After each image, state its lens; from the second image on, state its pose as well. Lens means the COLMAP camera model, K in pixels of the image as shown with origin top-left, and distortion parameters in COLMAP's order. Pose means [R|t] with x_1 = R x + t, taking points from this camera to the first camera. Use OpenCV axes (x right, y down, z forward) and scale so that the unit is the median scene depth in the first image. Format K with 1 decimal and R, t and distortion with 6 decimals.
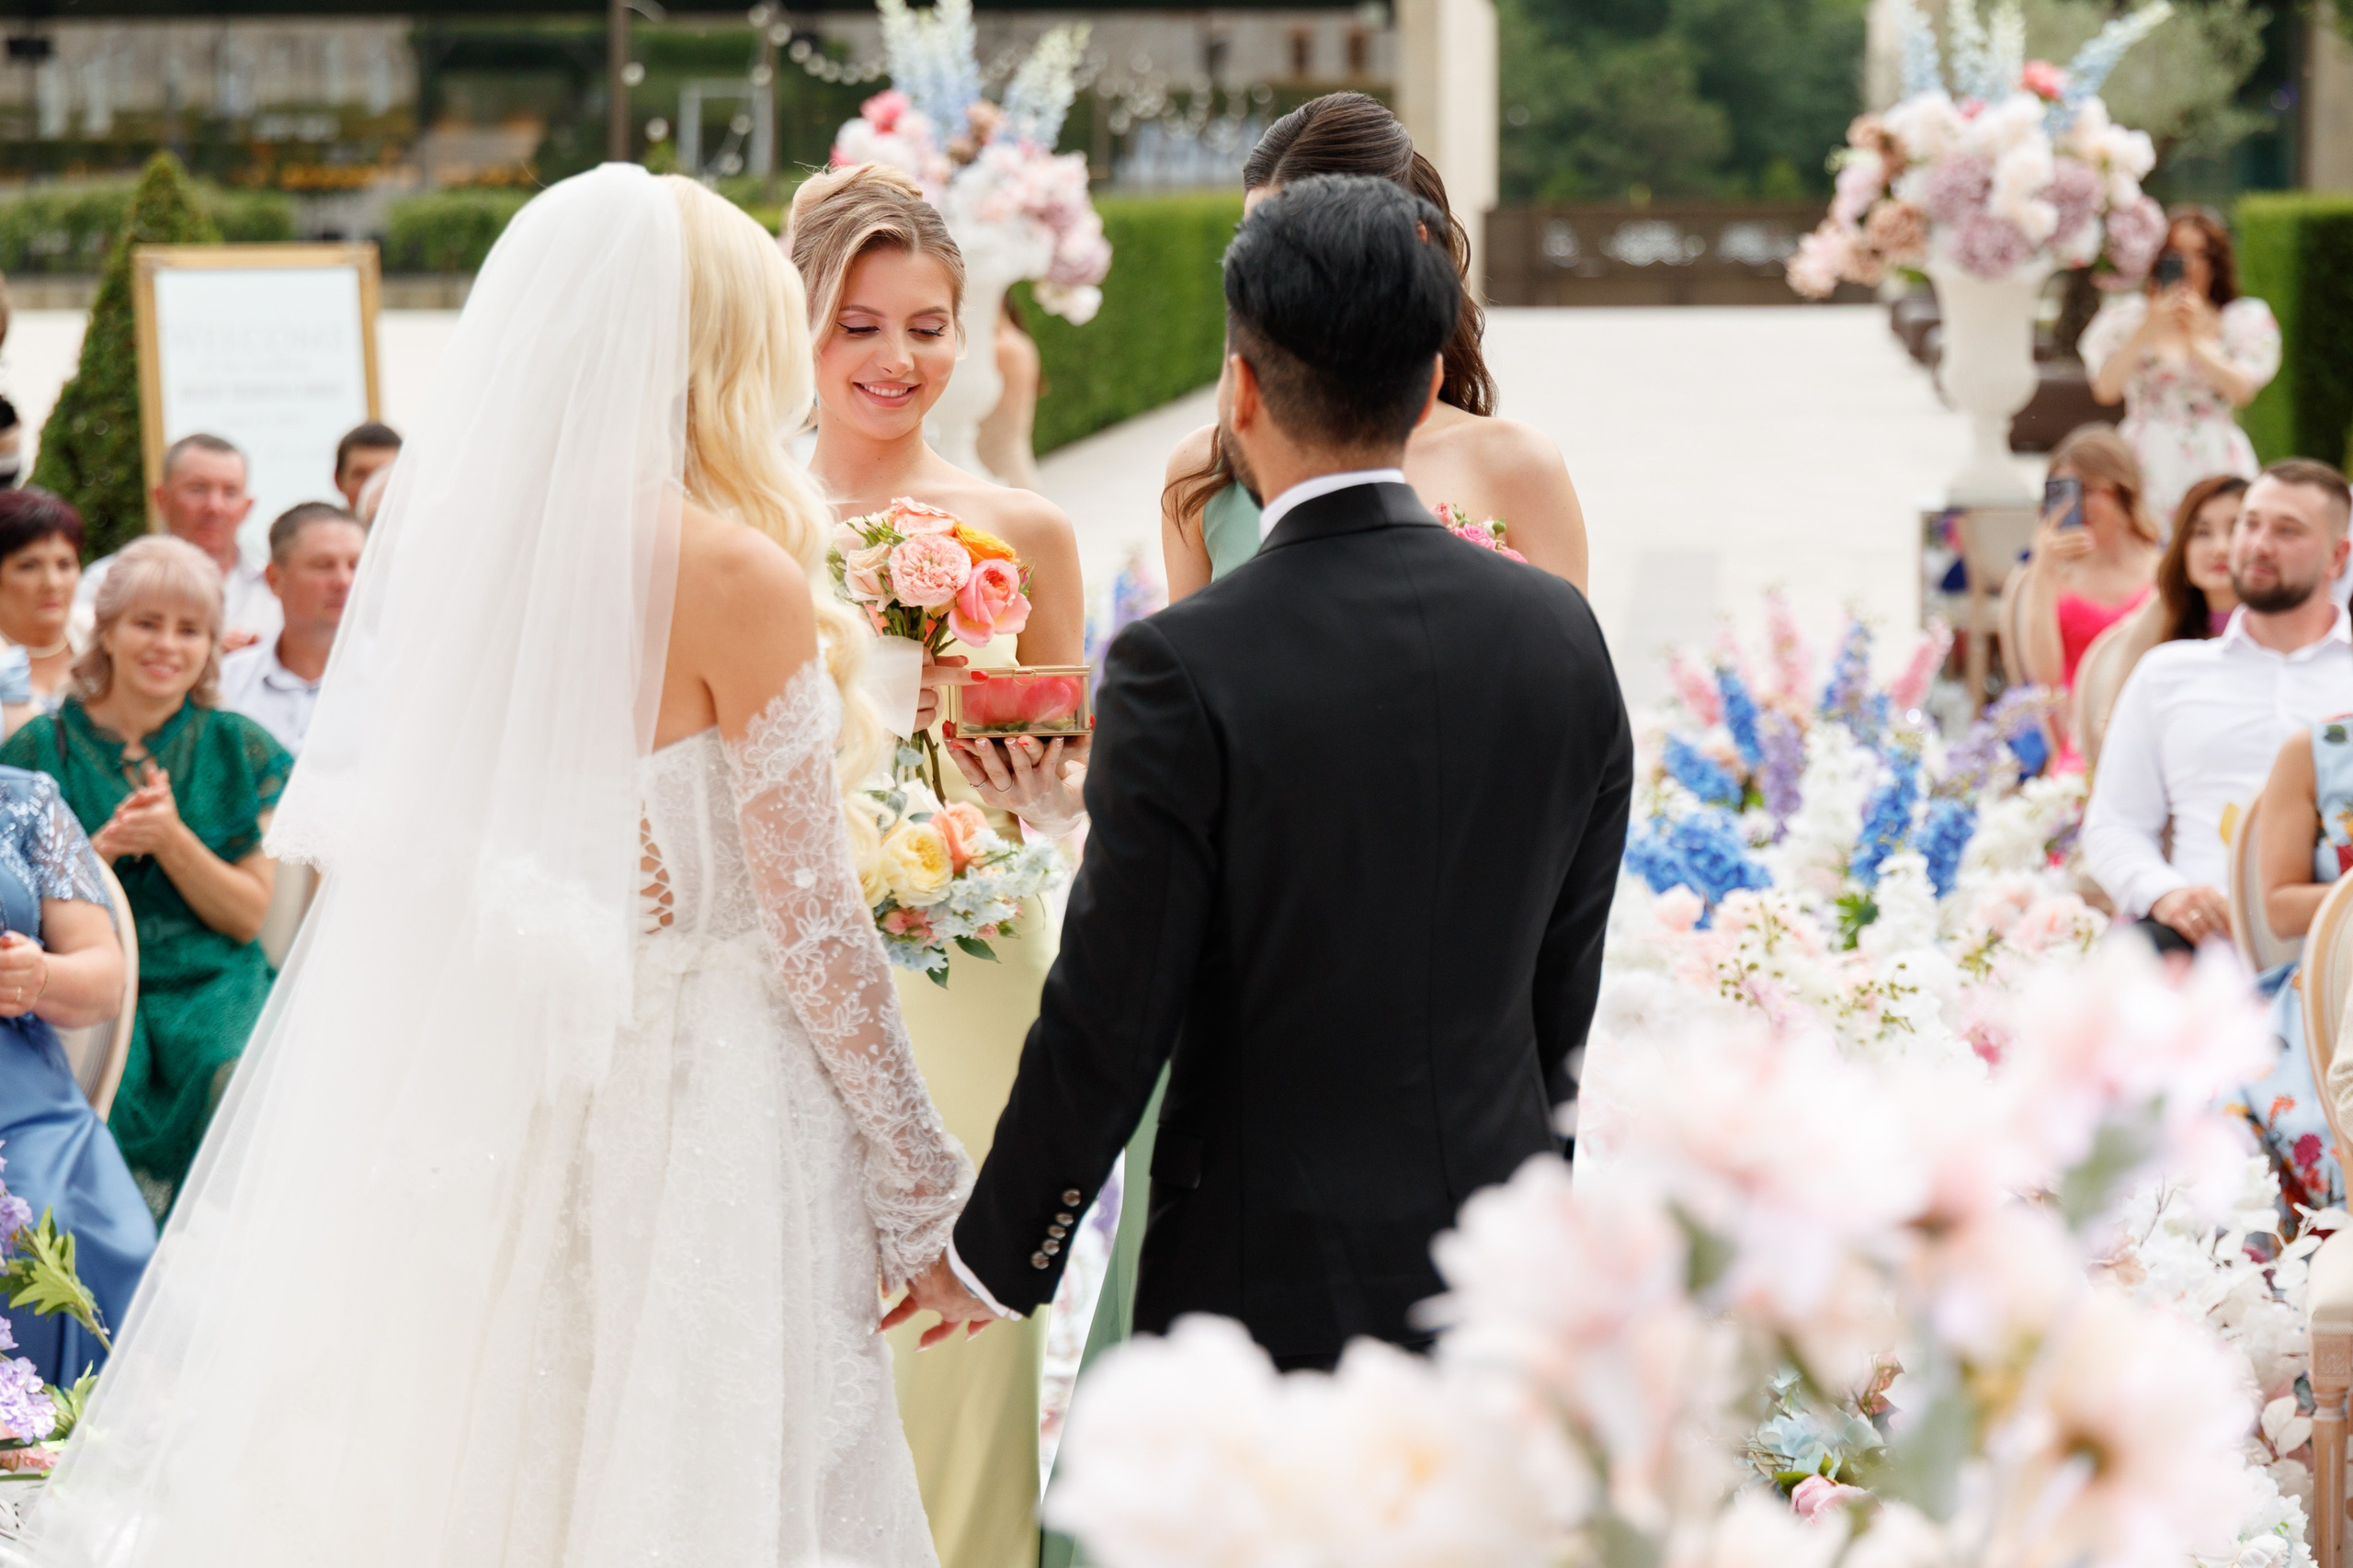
lens RADIAL K [[5284.6, 0, 1251.7], [0, 5284.6, 718.8], [0, 0, 1]] dist [0.042988, 0.000000]
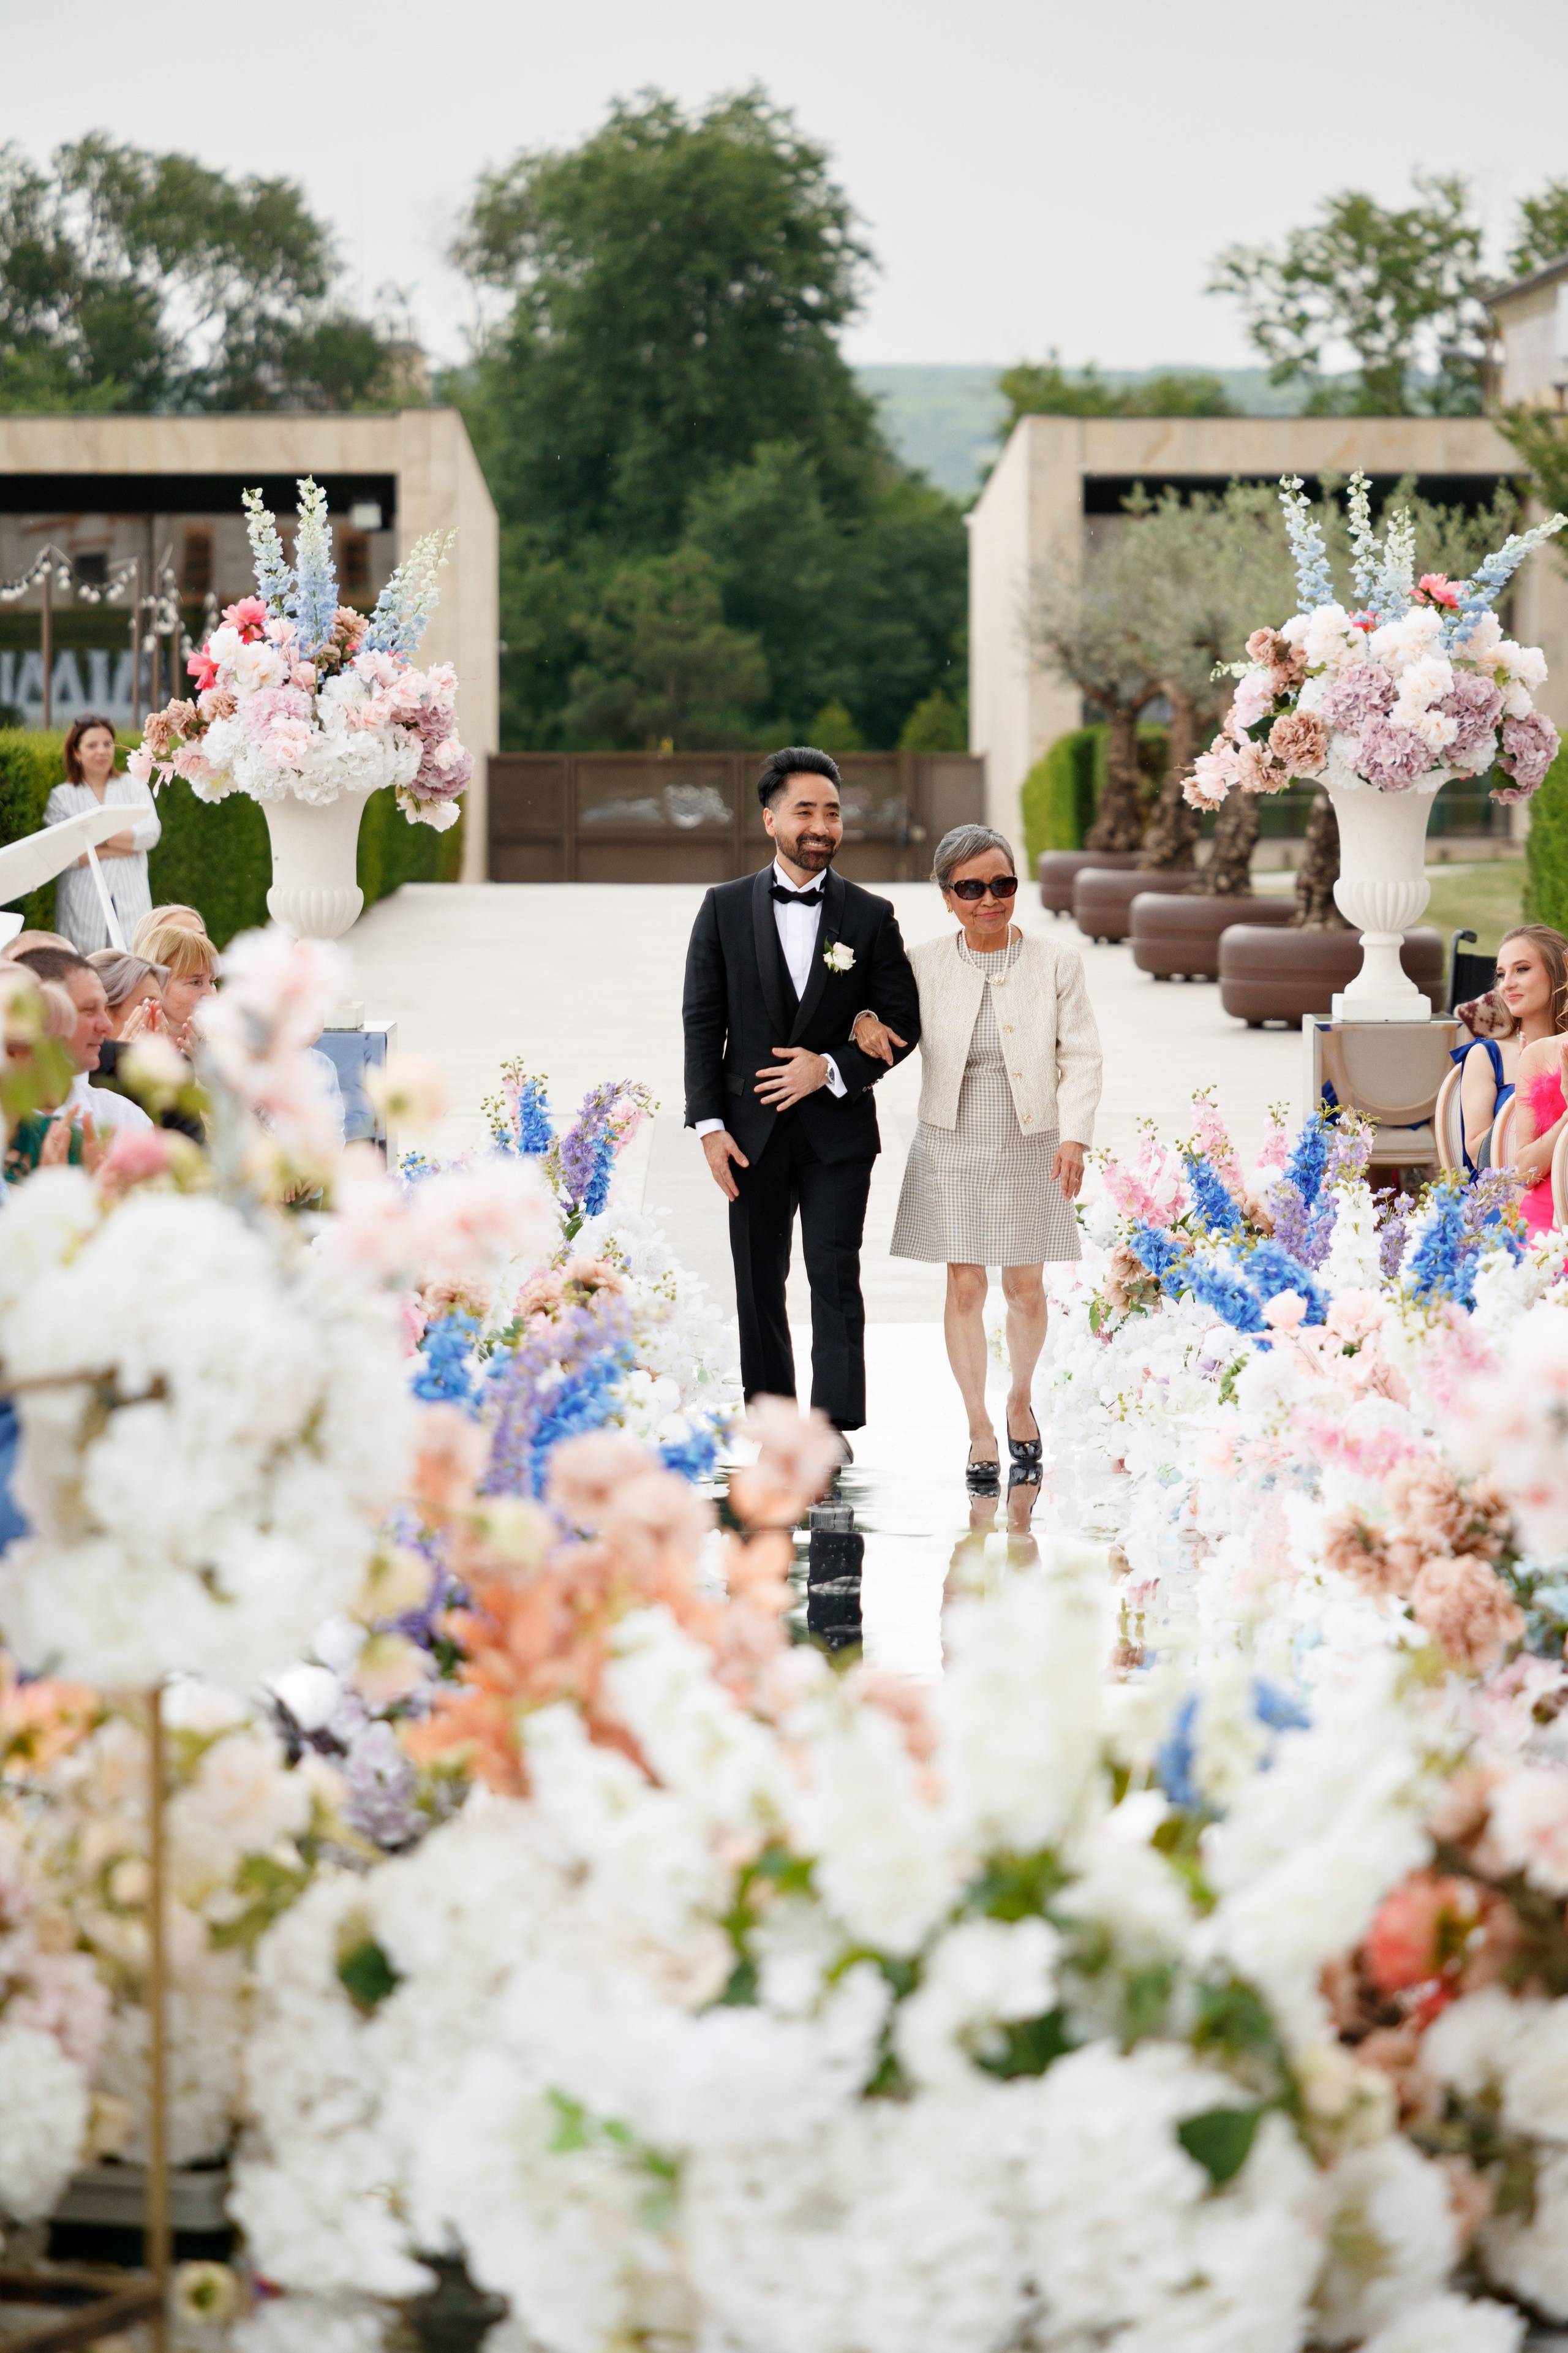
lens RADIAL K [[7095.5, 0, 774.3], [0, 7095.5, 1177.8], [0, 0, 1]] dist [-0.005093, 0.000000]
pose [[0.994768, -0.002383, 0.102136, -0.109714], [0.006410, 0.999214, -0.039119, 0.039729], [-0.101963, 0.039569, 0.994001, -0.298351]]
